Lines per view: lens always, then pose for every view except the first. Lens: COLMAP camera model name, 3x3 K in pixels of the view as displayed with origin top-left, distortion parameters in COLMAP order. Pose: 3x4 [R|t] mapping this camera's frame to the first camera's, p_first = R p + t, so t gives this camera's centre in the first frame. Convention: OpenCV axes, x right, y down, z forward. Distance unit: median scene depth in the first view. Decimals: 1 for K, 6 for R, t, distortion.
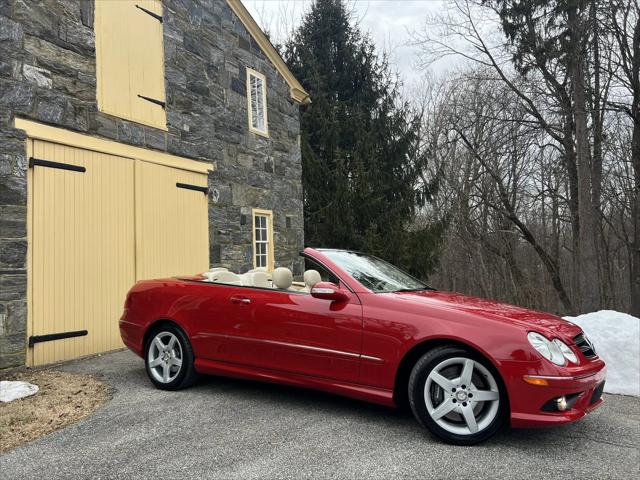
lens RADIAL K [[477.2, 0, 324.0], [0, 477.2, 234.8], [0, 0, 1]] dist [0.048006, -0.053922]
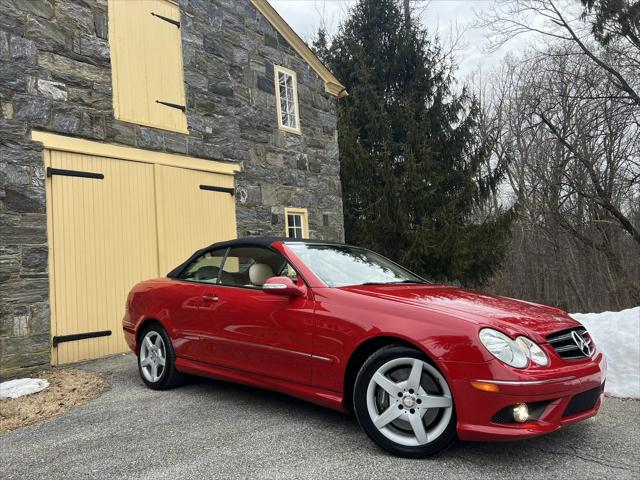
lens RADIAL K [[477.2, 0, 322.3], [0, 477.2, 242.9], [0, 0, 1]] dist [0.048006, -0.053922]
pose [[0.983684, -0.037283, -0.175998, 0.140067], [0.039993, 0.999129, 0.011875, 0.013881], [0.175402, -0.018720, 0.984319, 0.055353]]
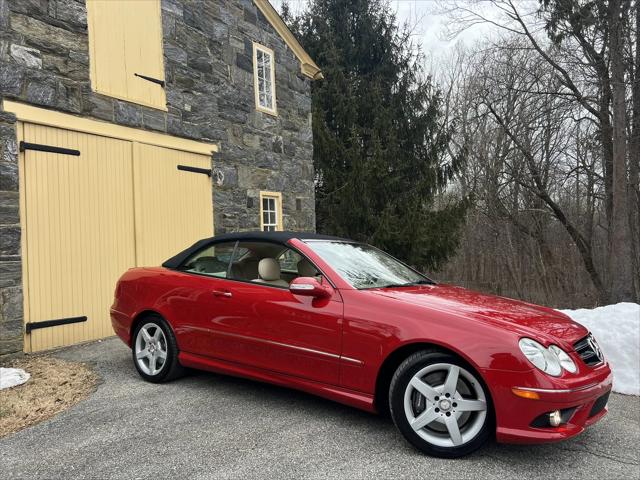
lens RADIAL K [[477.2, 0, 322.8], [0, 477.2, 242.6], [0, 0, 1]] dist [0.048006, -0.053922]
pose [[0.998300, 0.003273, -0.058196, 0.050266], [0.000374, 0.998042, 0.062542, -0.014676], [0.058287, -0.062457, 0.996344, 0.044553]]
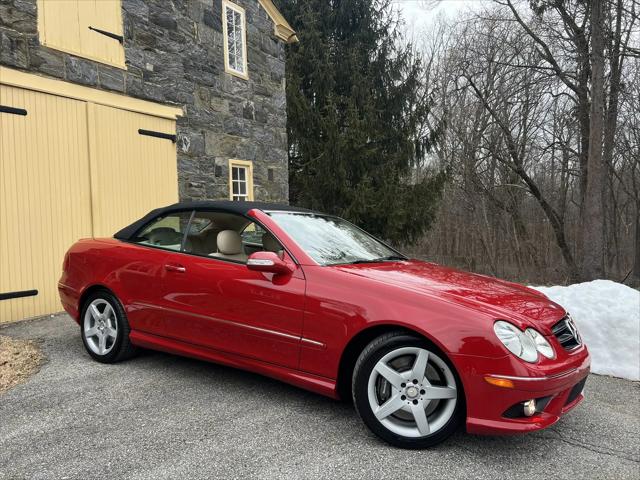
lens RADIAL K [[477.2, 0, 320.6], [0, 477.2, 239.8], [0, 0, 1]] dist [0.048006, -0.053922]
pose [[0.999720, 0.017436, -0.015968, 0.063957], [-0.015514, 0.993419, 0.113478, -0.010677], [0.017842, -0.113198, 0.993412, 0.091790]]
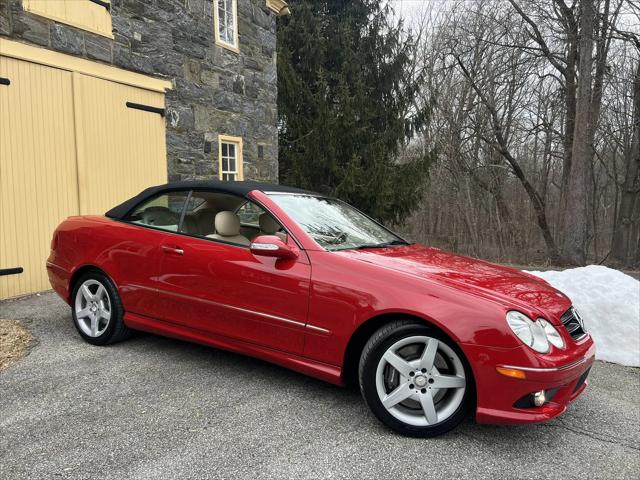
lens RADIAL K [[477.2, 0, 319.4], [0, 477.2, 237.9], [0, 0, 1]] dist [0.048006, -0.053922]
pose [[0.999281, 0.032900, 0.018869, 0.041498], [-0.035445, 0.987118, 0.156019, -0.015432], [-0.013493, -0.156575, 0.987574, 0.105196]]
